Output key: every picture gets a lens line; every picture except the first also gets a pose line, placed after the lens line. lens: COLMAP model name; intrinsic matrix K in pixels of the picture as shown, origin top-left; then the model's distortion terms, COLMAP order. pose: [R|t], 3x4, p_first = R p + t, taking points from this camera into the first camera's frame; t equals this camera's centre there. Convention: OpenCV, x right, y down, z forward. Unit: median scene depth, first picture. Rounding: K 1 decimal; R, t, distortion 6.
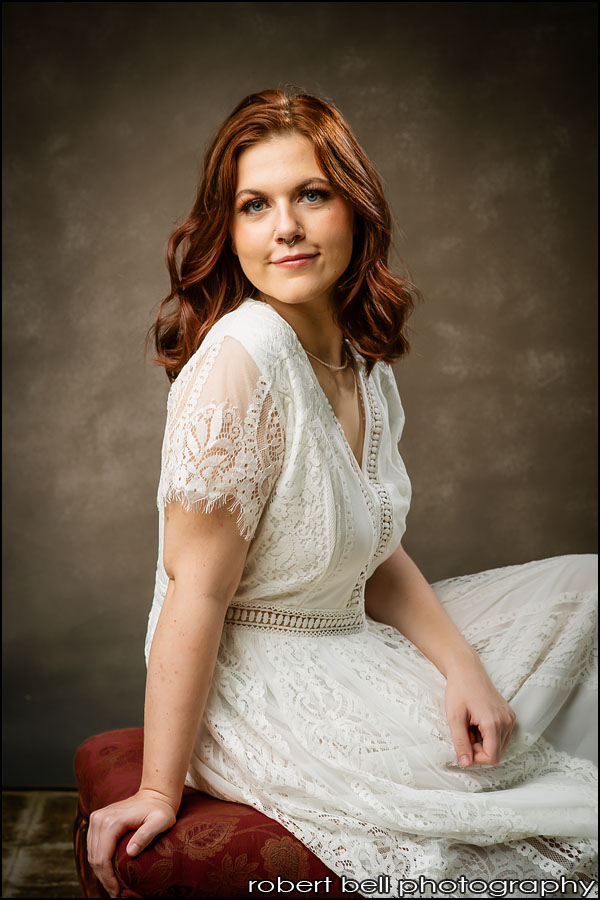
lens RADIAL K [[2035.7, 0, 300.0], [0, 2035.7, 450.0], [0, 0, 1]] dist [-0.028488, -0.666829]
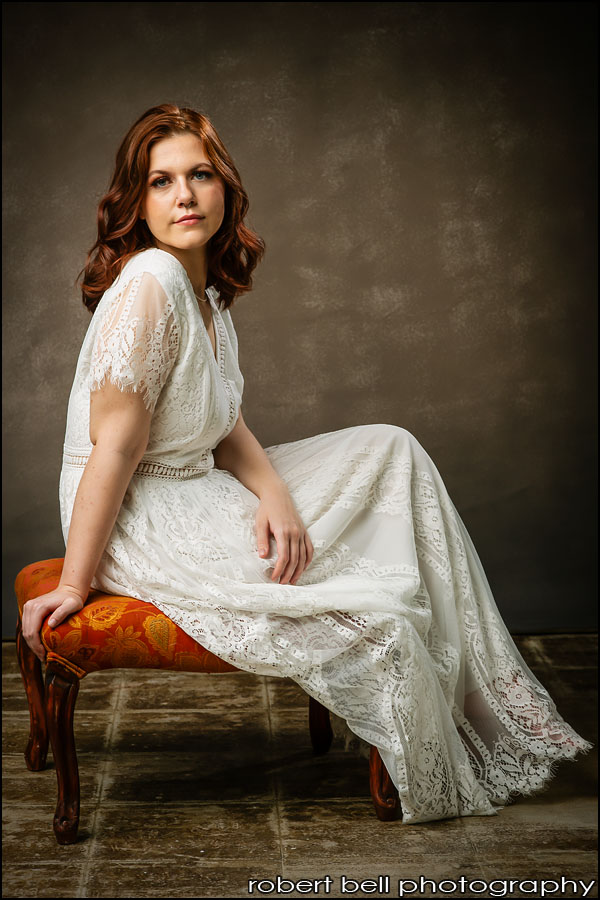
lens RADIAL K [[2035.7, 0, 300.0], [0, 2035.7, 450.0], [0, 0, 1]] dist [-0.028488, -0.666829]
pose [[0.999407, -0.026461, 0.022015, 0.040389], [0.026129, 0.999542, 0.015234, 0.034278], [-0.022408, -0.014650, 0.999642, -0.282748]]
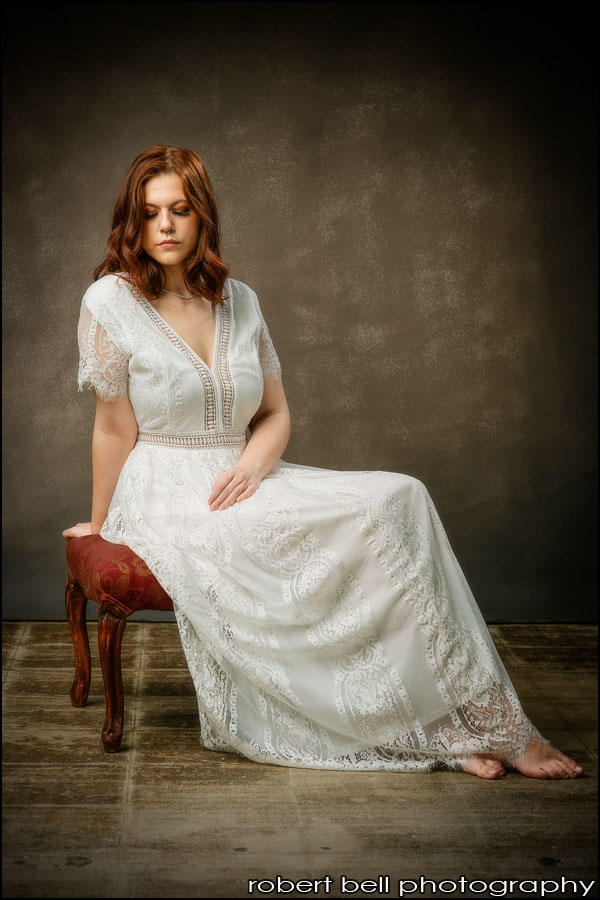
lens RADIAL K [[2035.7, 0, 300.0], [0, 2035.7, 450.0], [0, 0, 1]] dist [-0.028488, -0.666829]
pose [[0.998983, -0.007286, 0.044501, 0.005153], [0.008455, 0.999622, -0.026149, 0.086716], [-0.044293, 0.026499, 0.998667, -0.505421]]
